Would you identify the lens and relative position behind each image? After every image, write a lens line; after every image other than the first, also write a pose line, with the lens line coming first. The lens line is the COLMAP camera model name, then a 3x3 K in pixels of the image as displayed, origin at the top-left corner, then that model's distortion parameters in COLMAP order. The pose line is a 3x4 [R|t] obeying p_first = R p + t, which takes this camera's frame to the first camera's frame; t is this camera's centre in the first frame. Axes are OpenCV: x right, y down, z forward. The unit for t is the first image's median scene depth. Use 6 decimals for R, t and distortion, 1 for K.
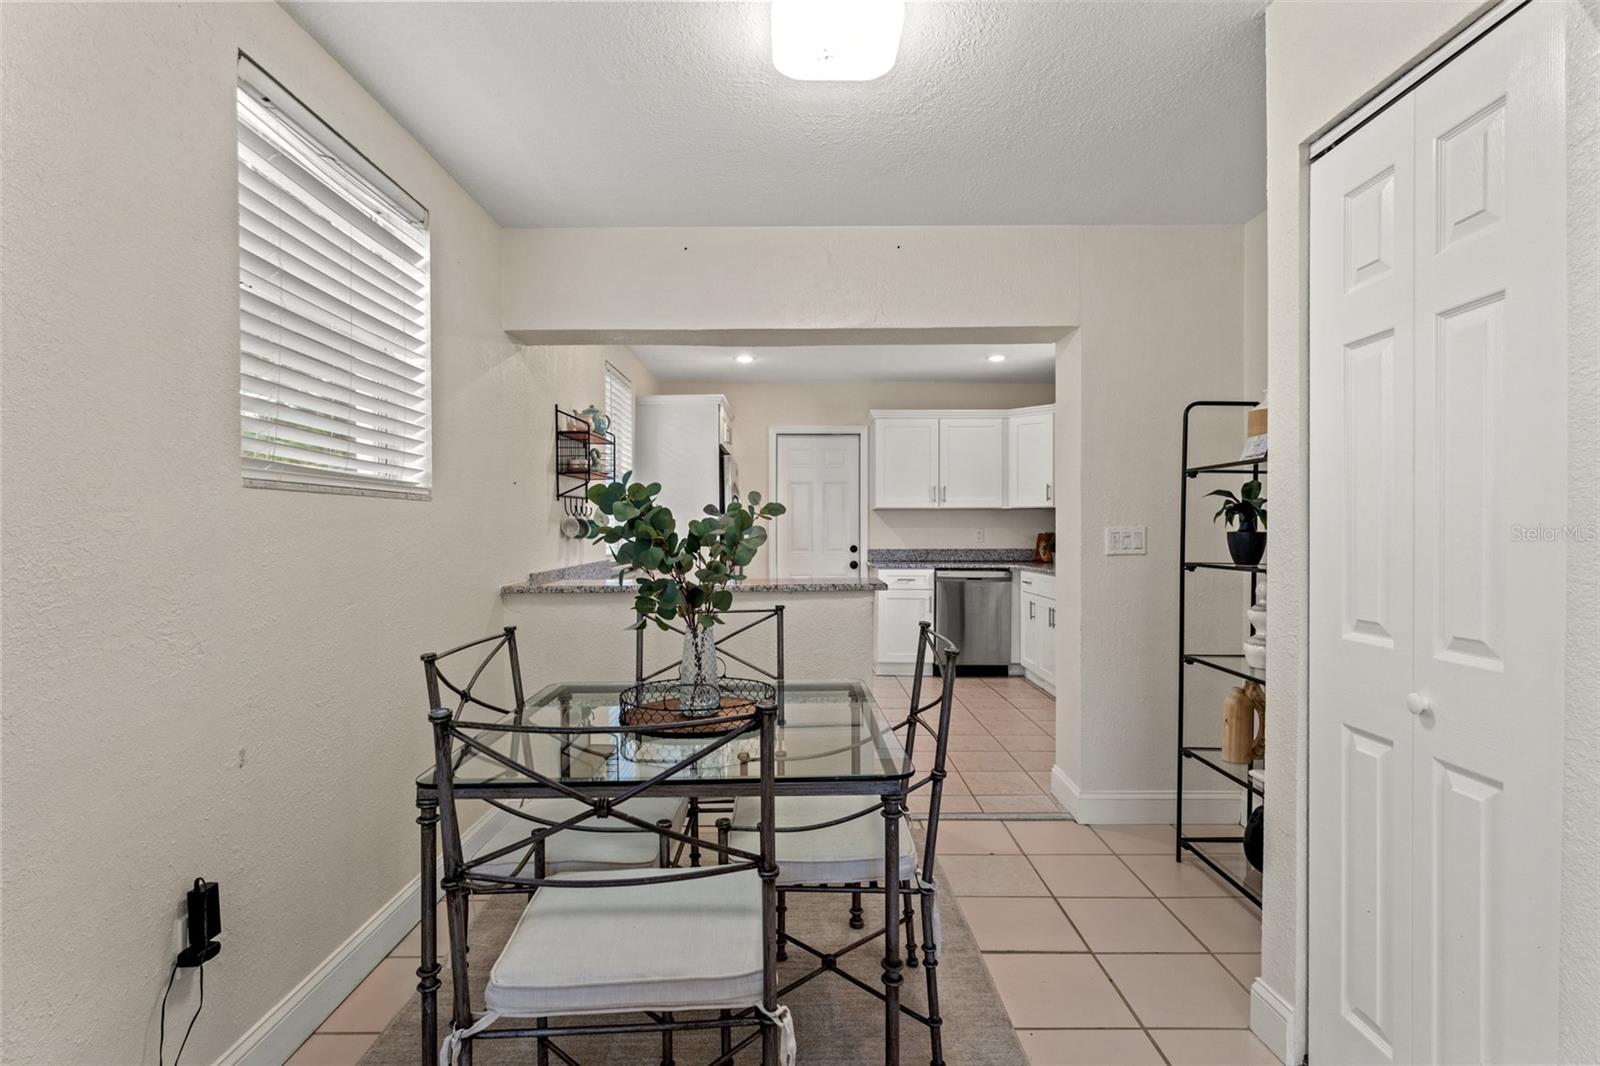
lens RADIAL K [[787.3, 0, 800.0], [0, 787.3, 533.0], [0, 0, 1]] dist [-0.005353, -0.000647]
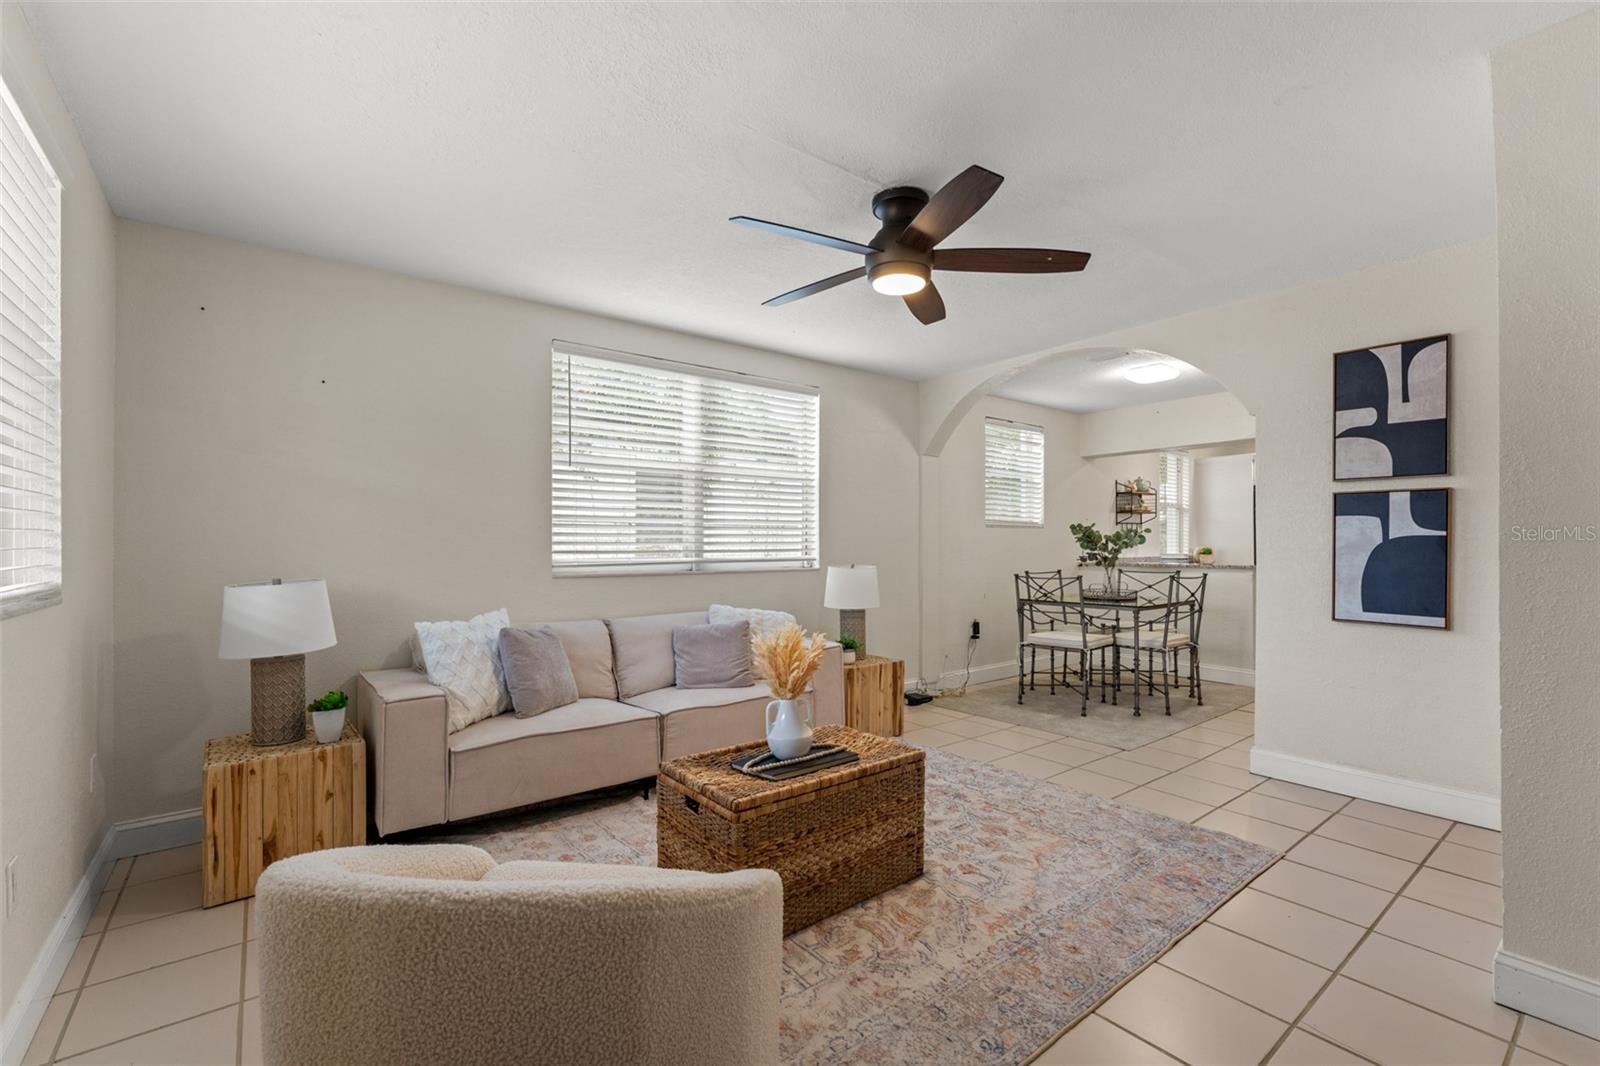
lens RADIAL K [[684.2, 0, 802.0], [0, 684.2, 540.3], [0, 0, 1]] dist [-0.000022, 0.000095]
pose [[0.619611, 0.000516, -0.784909, 0.399795], [-0.008209, 0.999949, -0.005822, 0.010195], [0.784866, 0.010050, 0.619584, -0.522234]]
